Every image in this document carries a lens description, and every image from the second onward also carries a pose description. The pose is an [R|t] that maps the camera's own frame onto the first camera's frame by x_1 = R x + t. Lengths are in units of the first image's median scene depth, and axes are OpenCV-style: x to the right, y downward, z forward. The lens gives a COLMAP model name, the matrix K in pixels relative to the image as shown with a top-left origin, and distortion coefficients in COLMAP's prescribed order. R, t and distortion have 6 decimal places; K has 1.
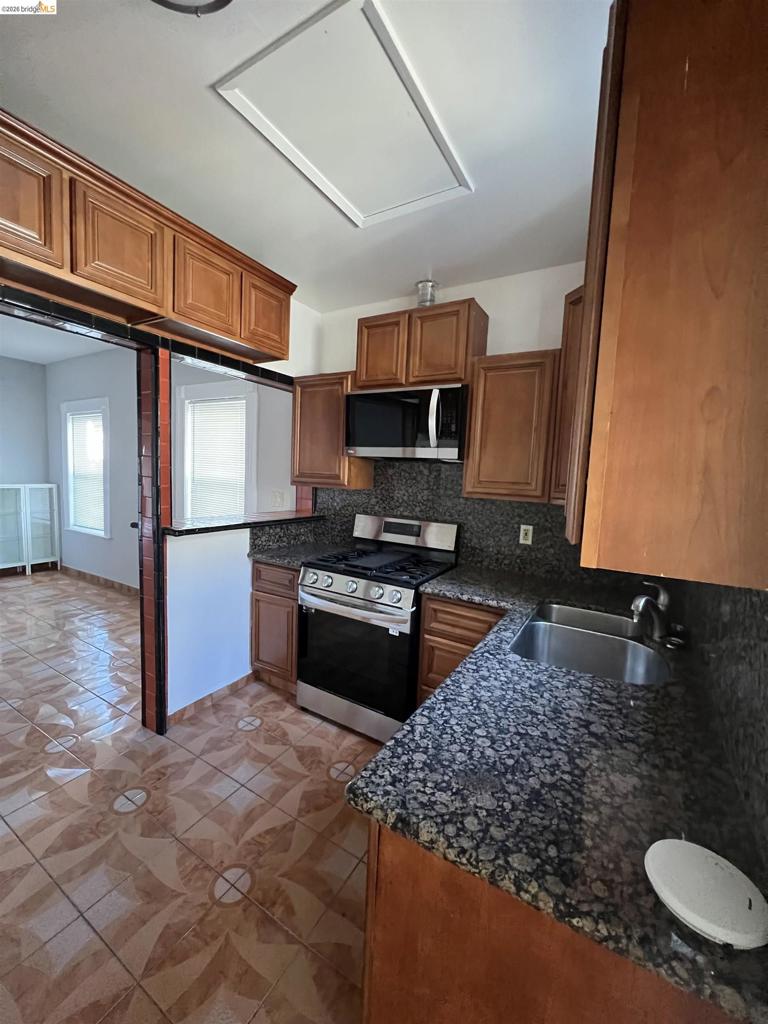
lens RADIAL K [[409.2, 0, 385.4], [0, 409.2, 511.6], [0, 0, 1]] dist [-0.000425, 0.000502]
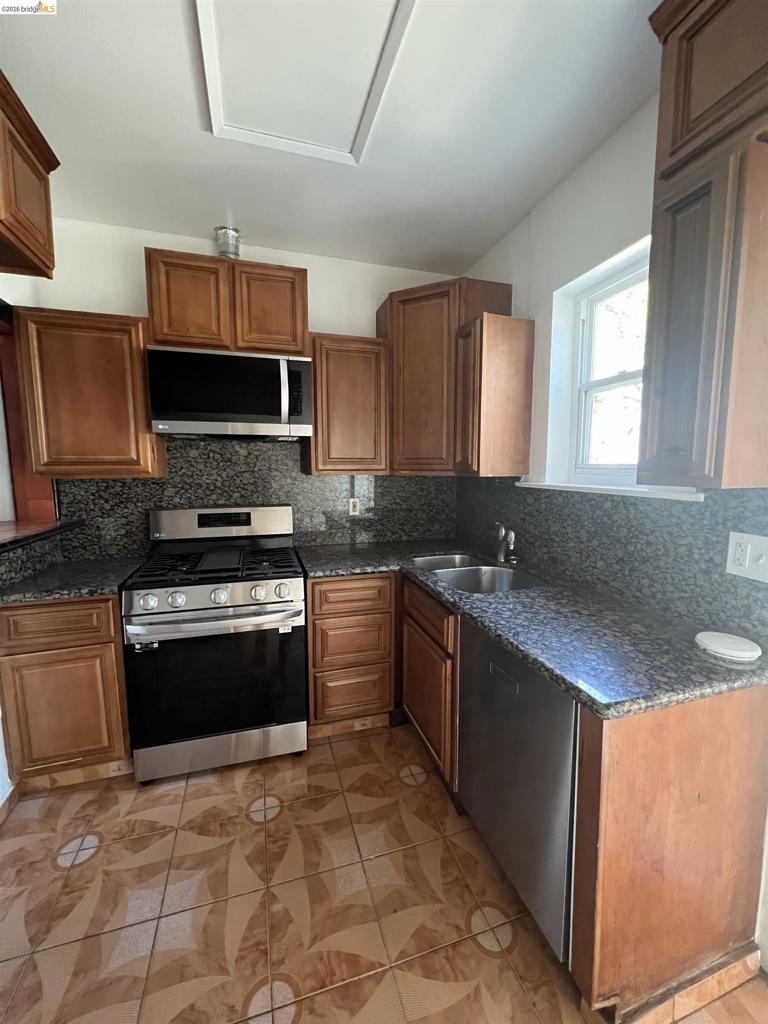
lens RADIAL K [[409.2, 0, 380.4], [0, 409.2, 510.3], [0, 0, 1]] dist [-0.000425, 0.000502]
pose [[0.675459, -0.126661, 0.726438, -0.447979], [0.101672, 0.991726, 0.078379, -0.013897], [-0.730354, 0.020917, 0.682748, 0.225136]]
